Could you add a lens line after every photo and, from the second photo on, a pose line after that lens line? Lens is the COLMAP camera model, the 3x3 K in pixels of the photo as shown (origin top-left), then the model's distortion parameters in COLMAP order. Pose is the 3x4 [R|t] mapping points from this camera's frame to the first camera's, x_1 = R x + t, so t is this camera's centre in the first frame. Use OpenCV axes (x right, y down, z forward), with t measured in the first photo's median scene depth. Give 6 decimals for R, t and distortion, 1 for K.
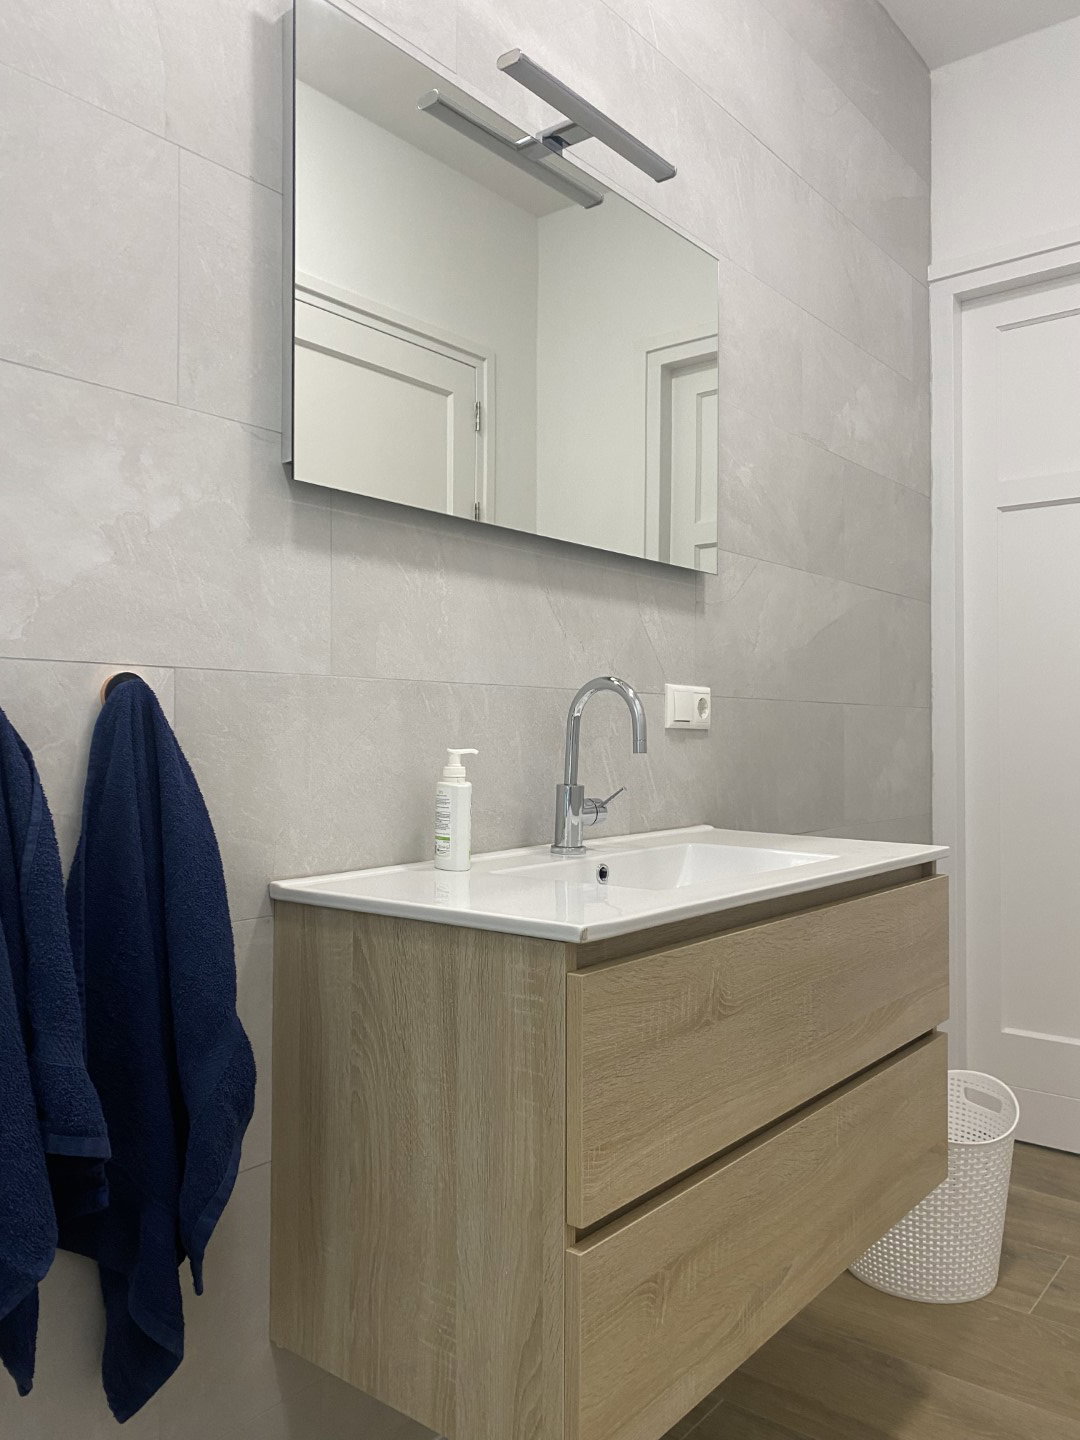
lens RADIAL K [[1102.3, 0, 540.7], [0, 1102.3, 726.2], [0, 0, 1]] dist [0.023888, -0.033284]
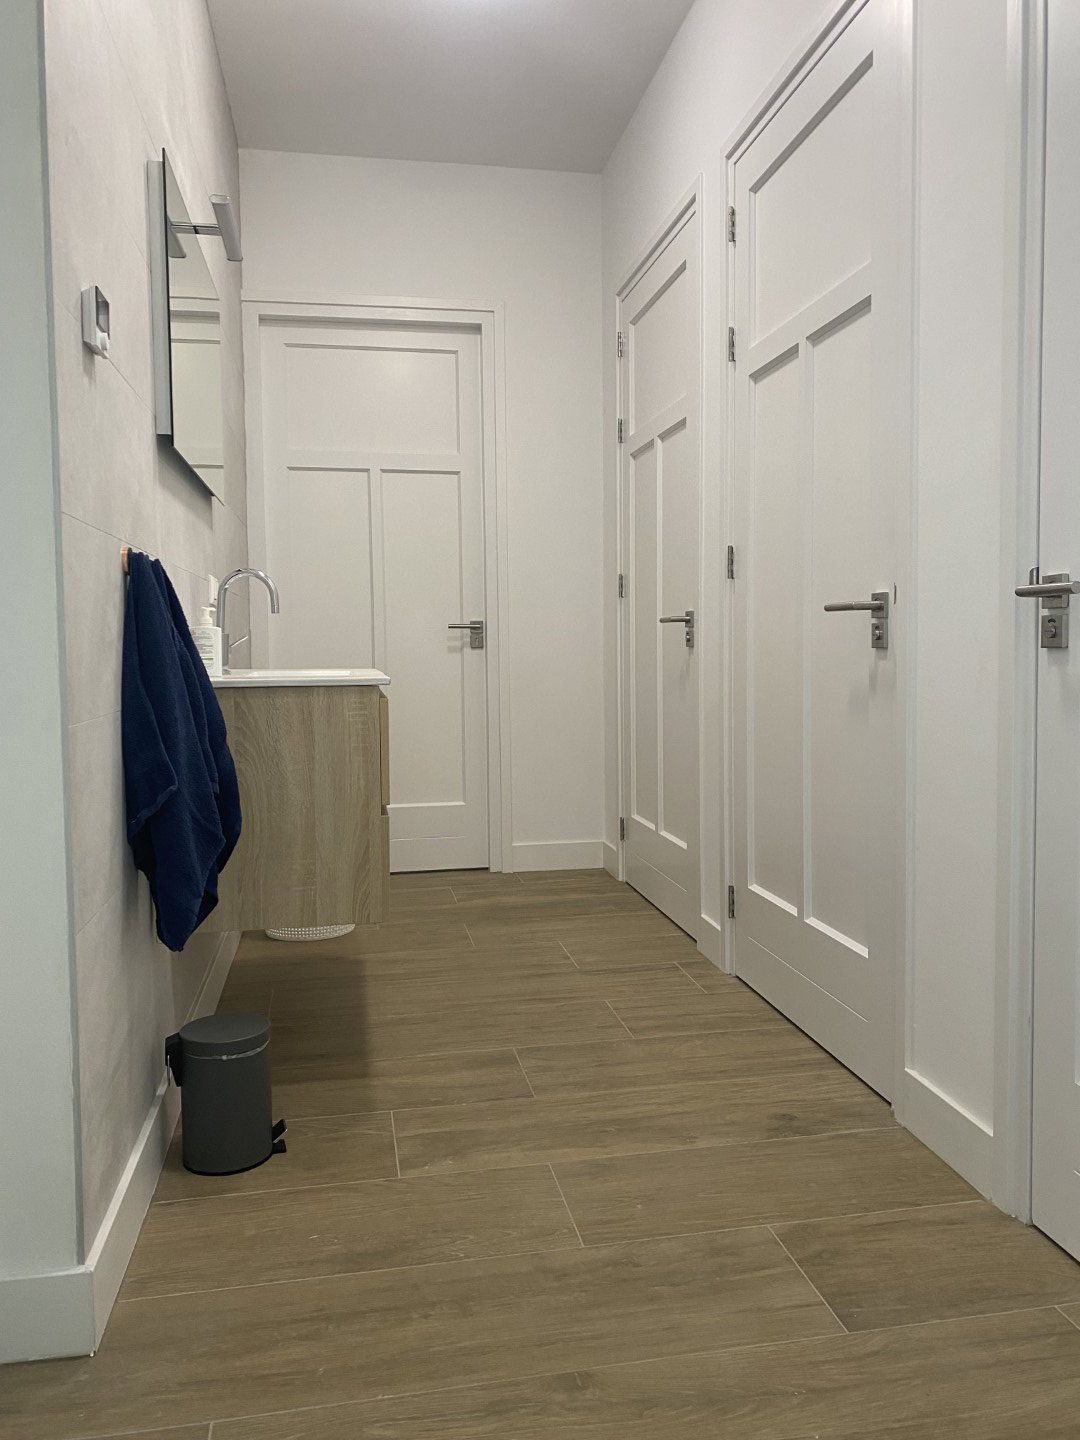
lens RADIAL K [[1102.3, 0, 543.2], [0, 1102.3, 716.9], [0, 0, 1]] dist [0.023888, -0.033284]
pose [[0.653289, -0.056818, 0.754973, -1.281960], [0.000001, 0.997180, 0.075045, 0.075835], [-0.757108, -0.049025, 0.651447, -0.655074]]
